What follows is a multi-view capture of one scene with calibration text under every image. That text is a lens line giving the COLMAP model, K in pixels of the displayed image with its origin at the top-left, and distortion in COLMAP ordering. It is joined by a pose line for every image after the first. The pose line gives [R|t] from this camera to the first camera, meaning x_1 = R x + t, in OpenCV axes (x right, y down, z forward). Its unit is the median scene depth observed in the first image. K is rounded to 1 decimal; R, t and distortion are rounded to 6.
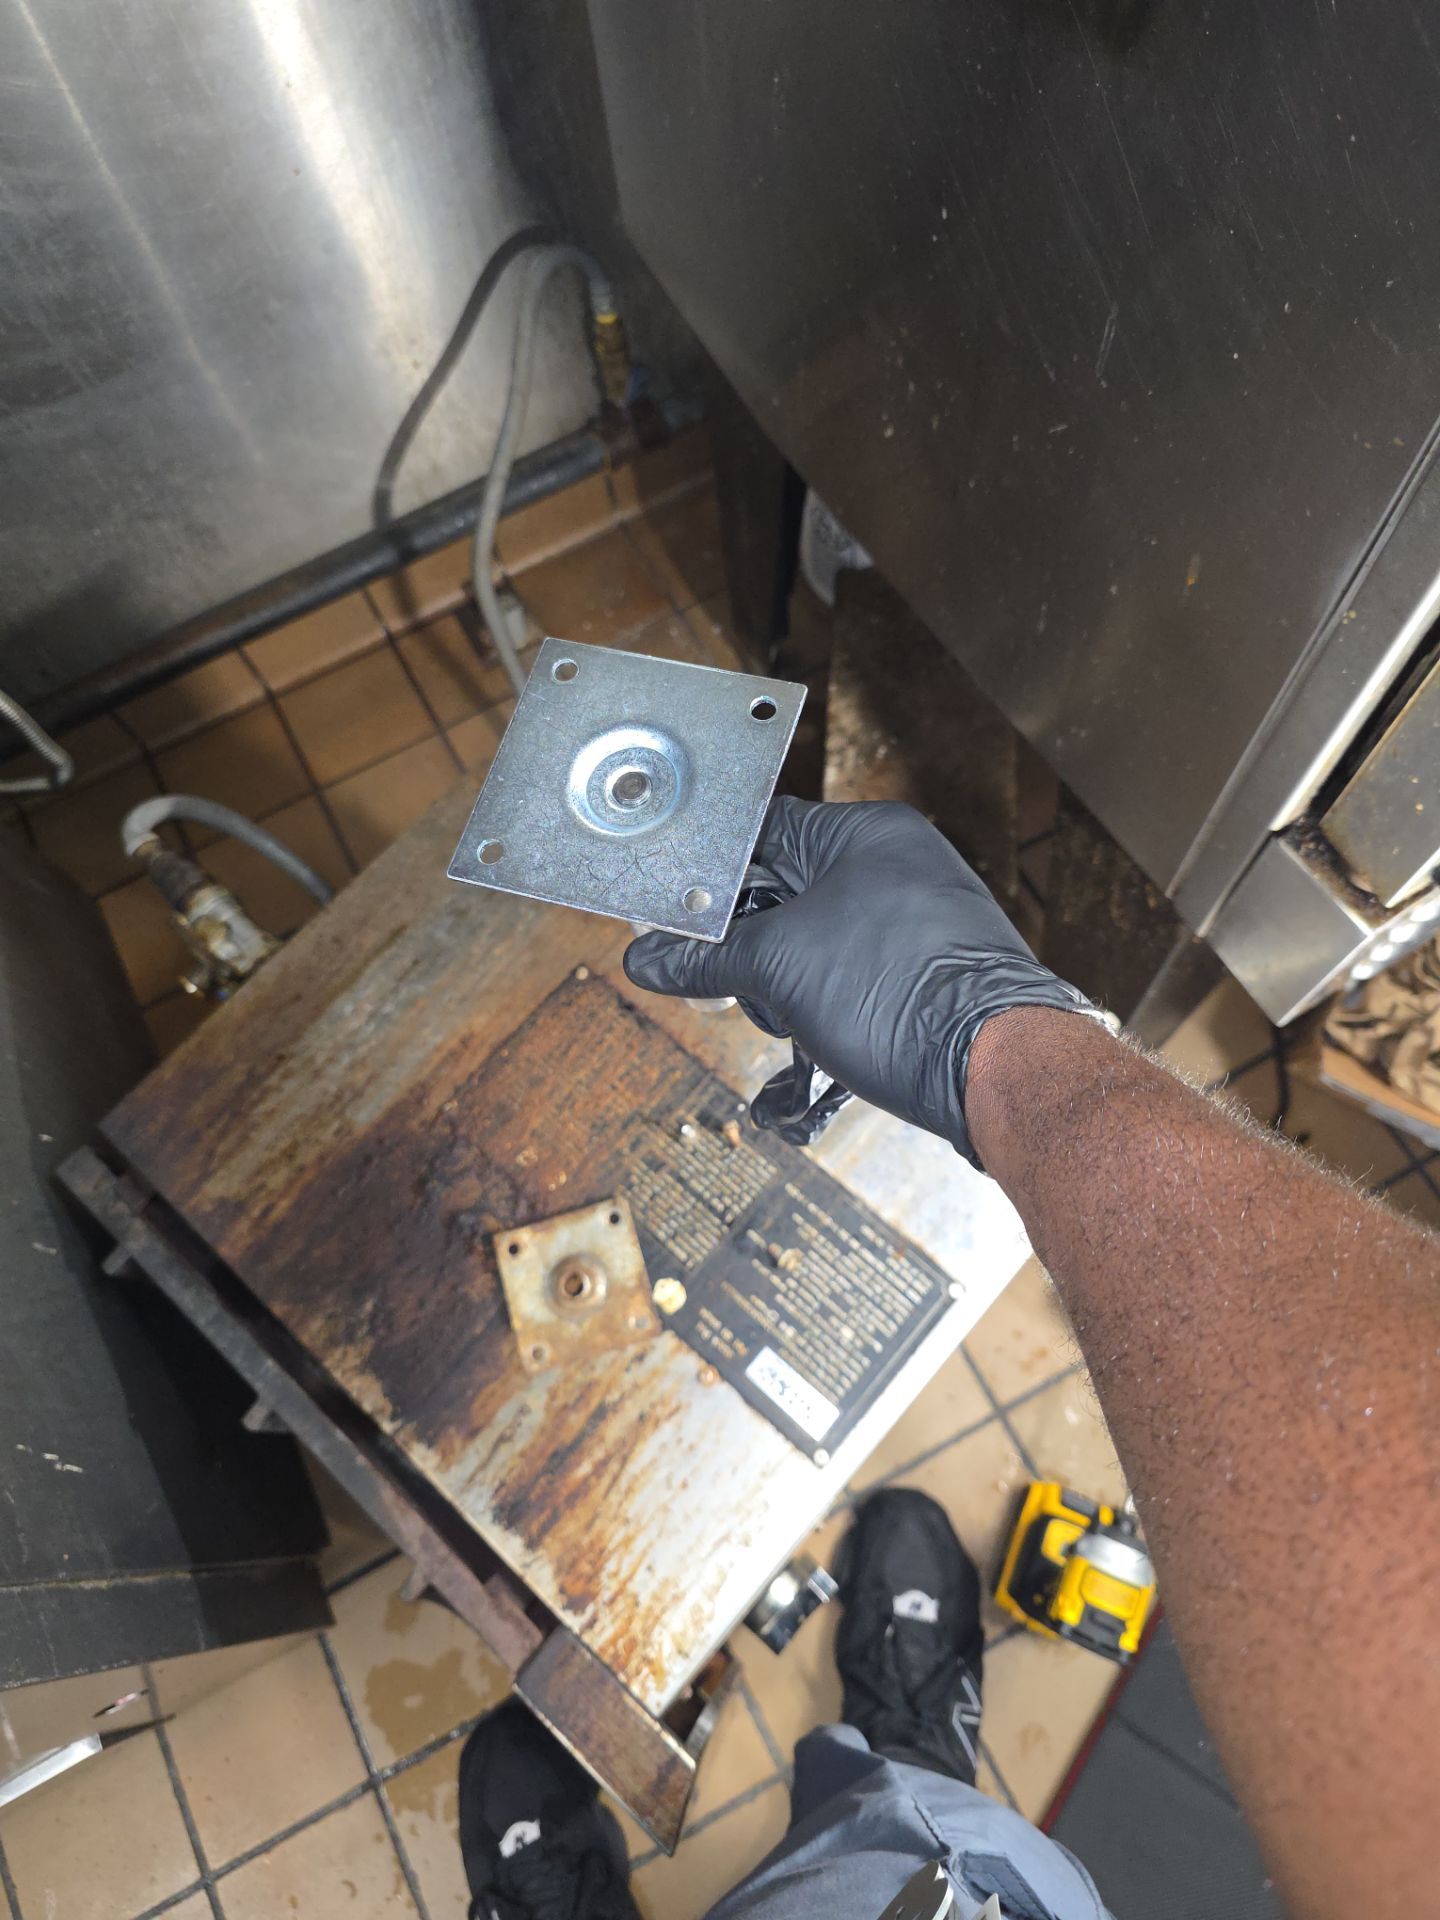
lens RADIAL K [[1379.0, 0, 720.0], [0, 1379.0, 960.0], [0, 0, 1]] dist [0.012520, -0.027732]
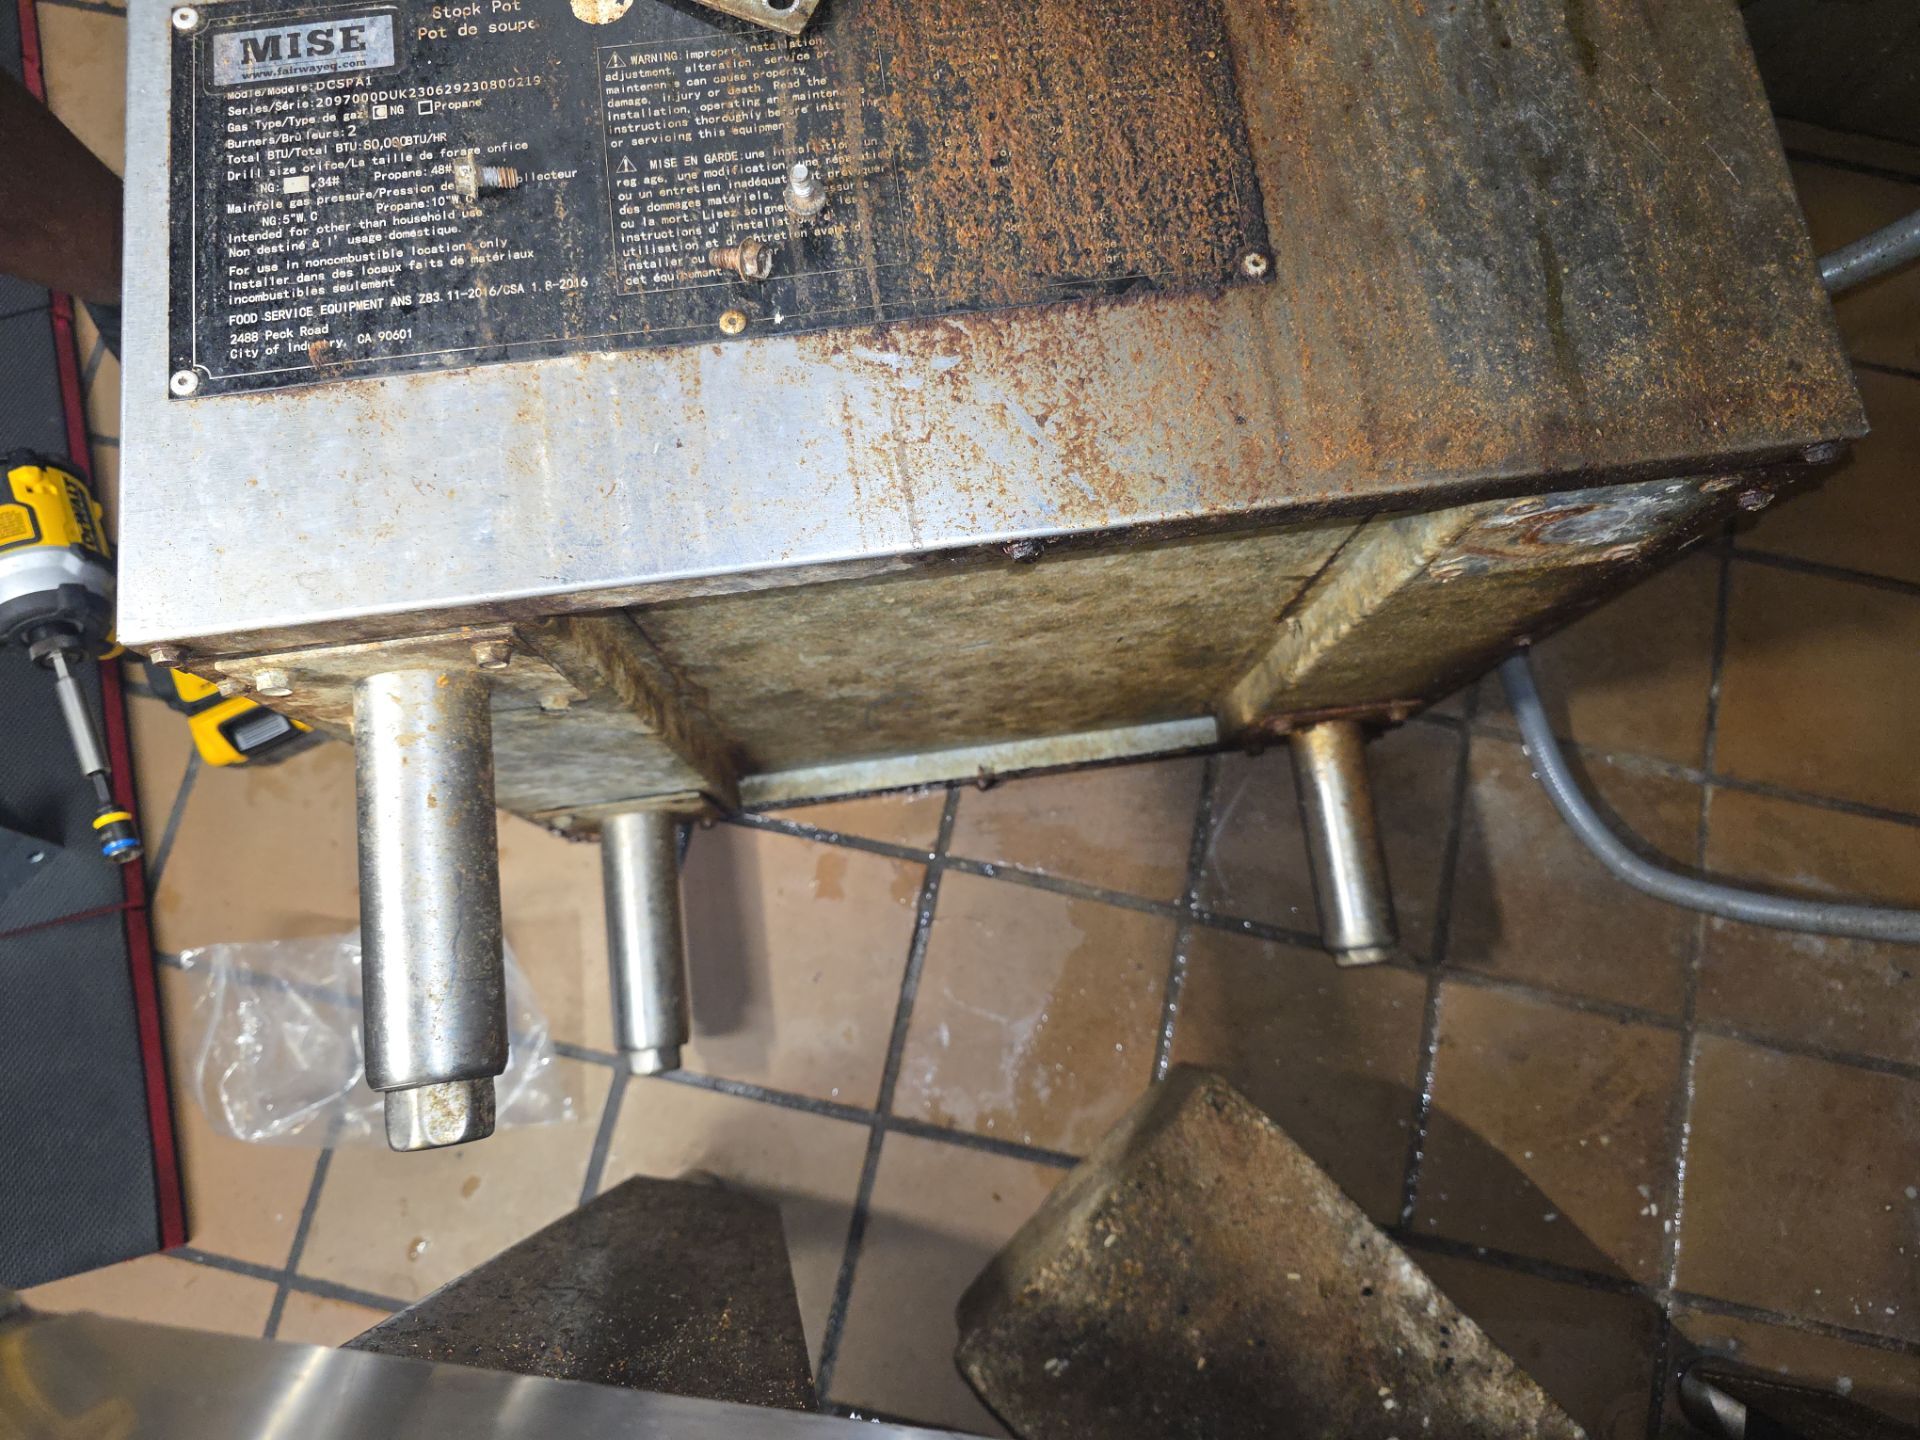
lens RADIAL K [[1324.8, 0, 961.8], [0, 1324.8, 682.1], [0, 0, 1]] dist [-0.001020, -0.001487]
pose [[-0.650308, 0.750426, -0.118157, 0.115362], [-0.691122, -0.519860, 0.502091, -0.213357], [0.315357, 0.408175, 0.856705, 0.666343]]
